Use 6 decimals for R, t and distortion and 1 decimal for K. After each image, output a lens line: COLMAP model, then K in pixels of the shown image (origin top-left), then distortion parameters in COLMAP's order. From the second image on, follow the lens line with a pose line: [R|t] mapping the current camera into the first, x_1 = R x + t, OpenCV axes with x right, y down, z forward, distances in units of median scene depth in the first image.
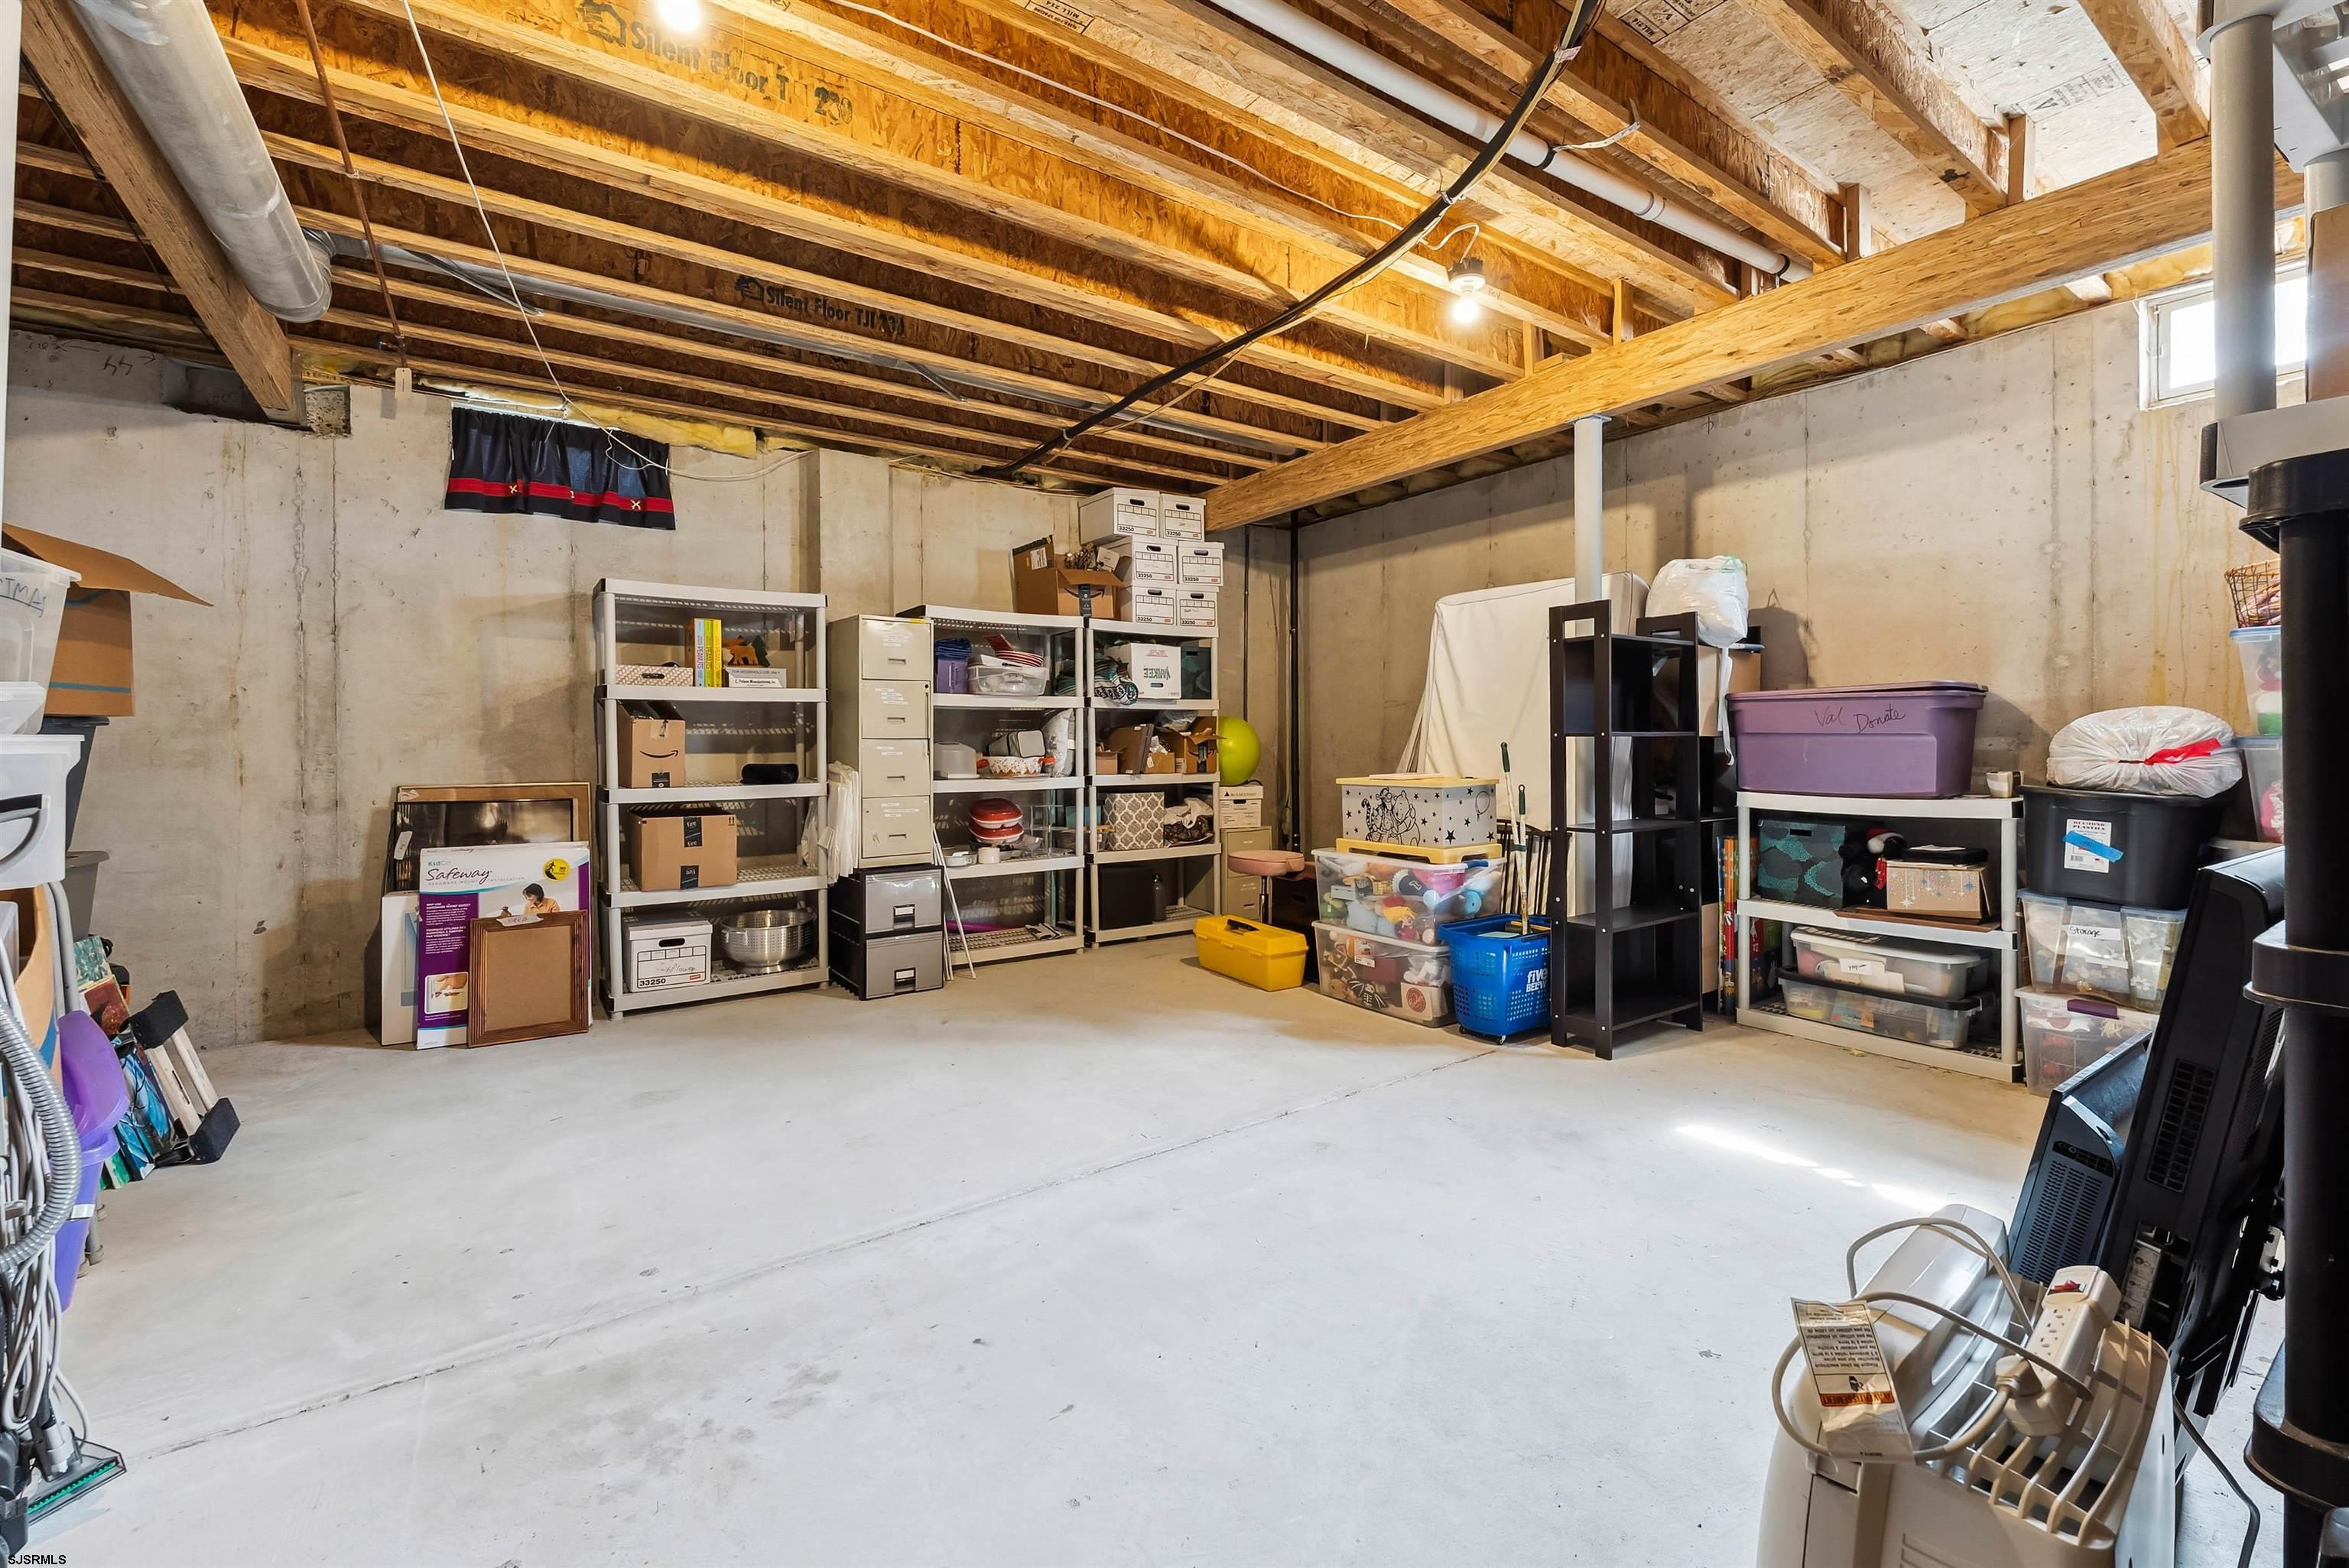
lens RADIAL K [[972.5, 0, 1174.5], [0, 972.5, 784.0], [0, 0, 1]] dist [0.000305, -0.002356]
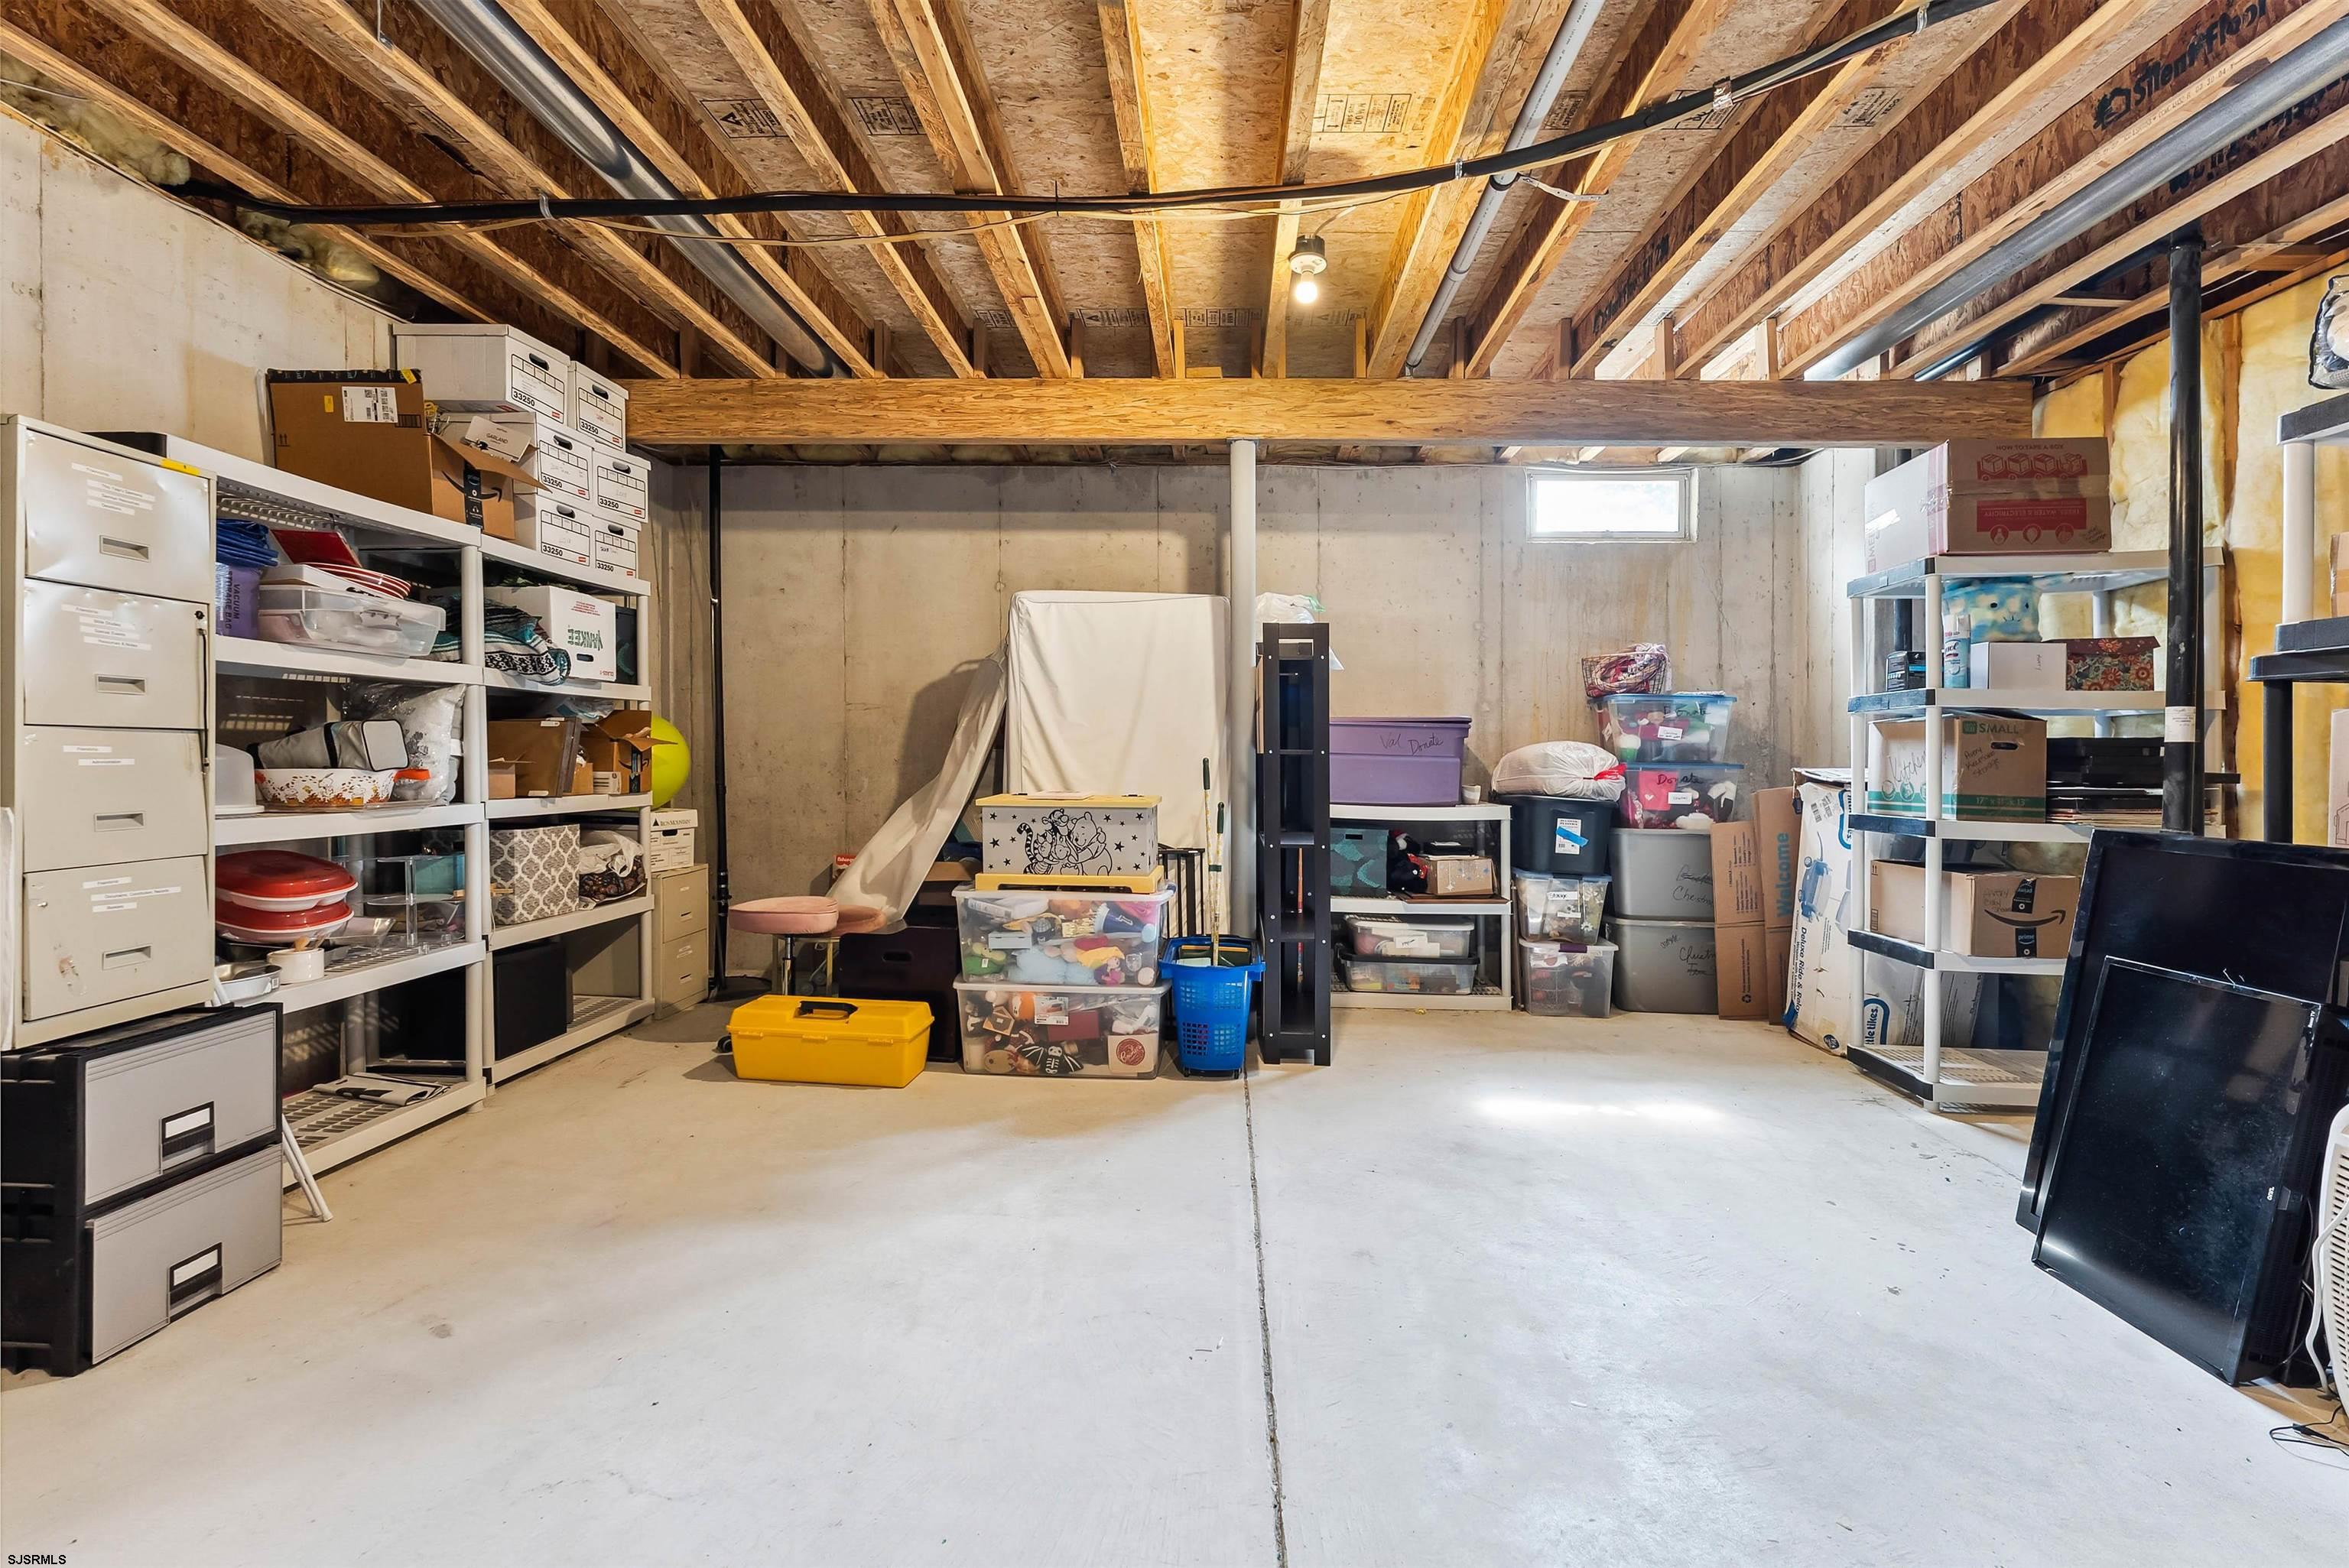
lens RADIAL K [[946.1, 0, 1174.5], [0, 946.1, 784.0], [0, 0, 1]] dist [0.007560, -0.007918]
pose [[0.607079, -0.008771, 0.794593, -0.347868], [0.015926, 0.999873, -0.001130, -0.014433], [-0.794482, 0.013341, 0.607141, 0.391103]]
